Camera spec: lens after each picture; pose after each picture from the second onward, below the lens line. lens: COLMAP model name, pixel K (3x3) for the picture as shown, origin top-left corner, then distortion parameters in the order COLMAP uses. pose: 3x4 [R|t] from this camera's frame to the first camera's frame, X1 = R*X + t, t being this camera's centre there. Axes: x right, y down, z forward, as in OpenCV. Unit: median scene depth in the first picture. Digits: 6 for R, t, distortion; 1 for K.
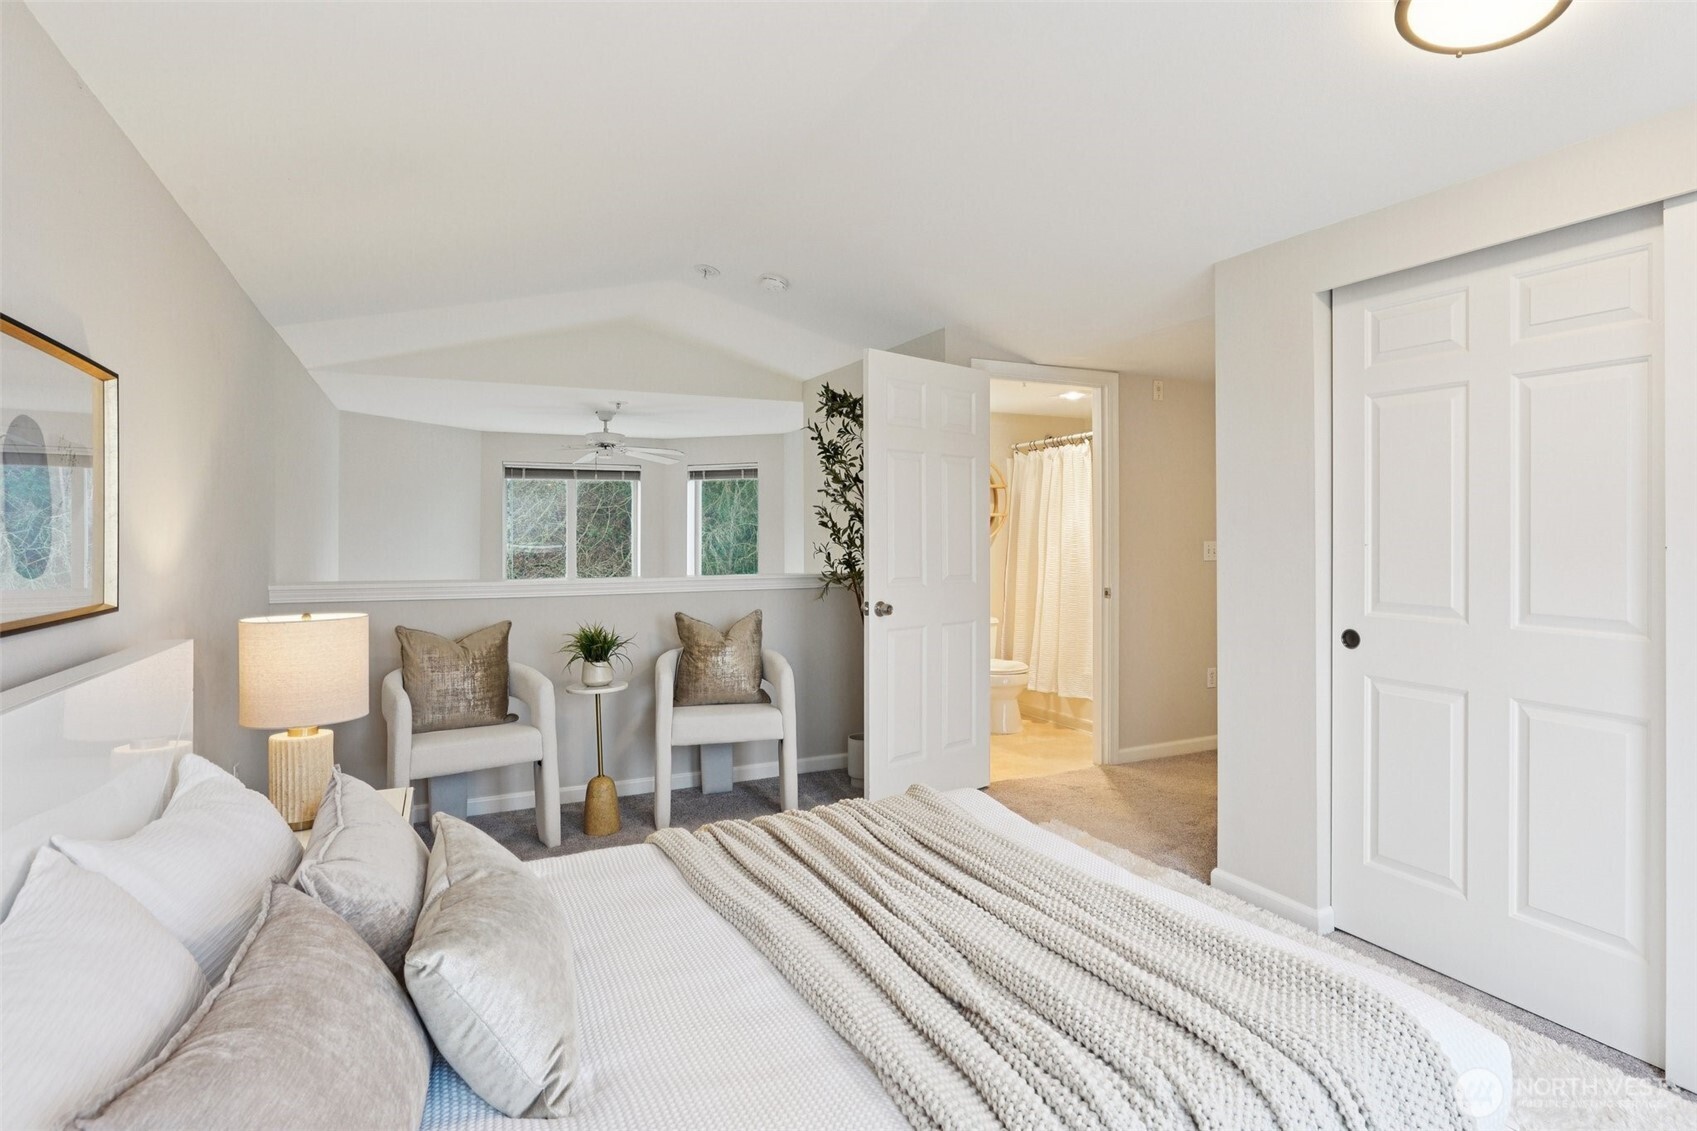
lens RADIAL K [[842.2, 0, 865.1], [0, 842.2, 539.4], [0, 0, 1]] dist [-0.005056, 0.010839]
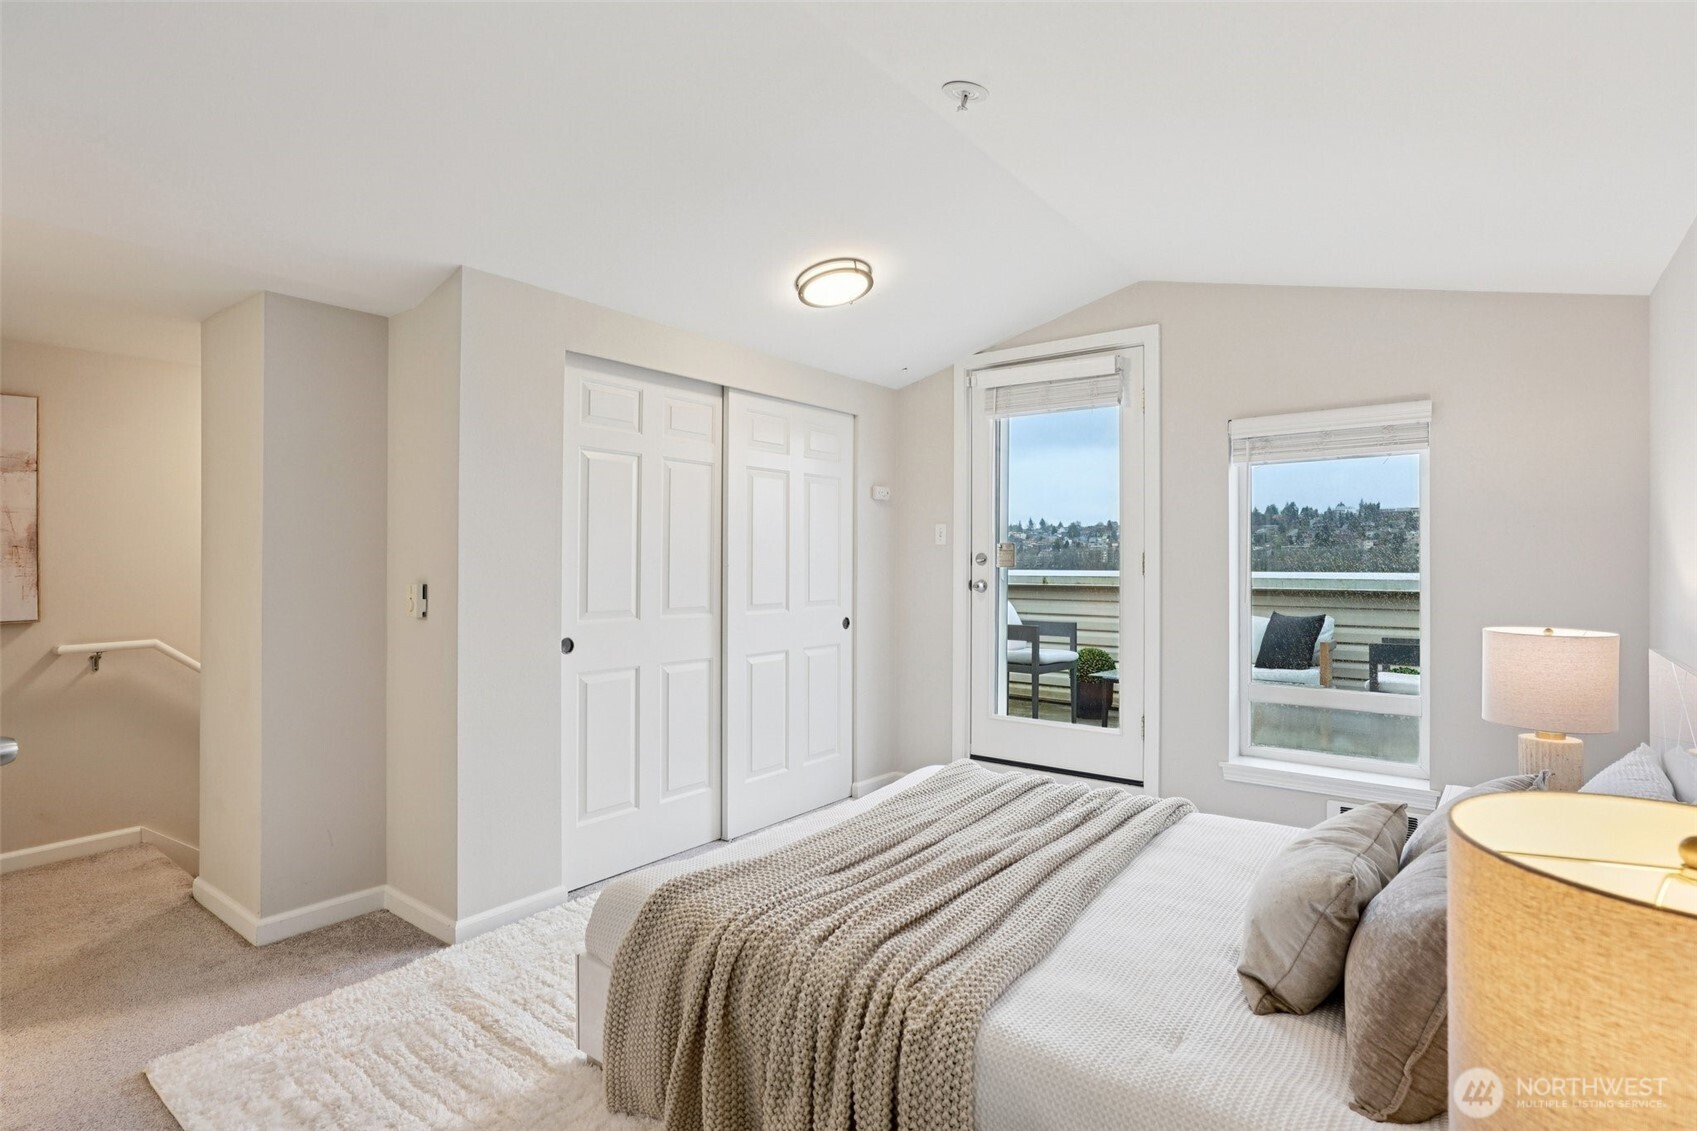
lens RADIAL K [[842.2, 0, 848.5], [0, 842.2, 562.0], [0, 0, 1]] dist [-0.005056, 0.010839]
pose [[-0.423593, 0.001133, 0.905852, -0.818300], [0.001922, 0.999998, -0.000352, 0.001484], [-0.905851, 0.001592, -0.423594, 1.389441]]
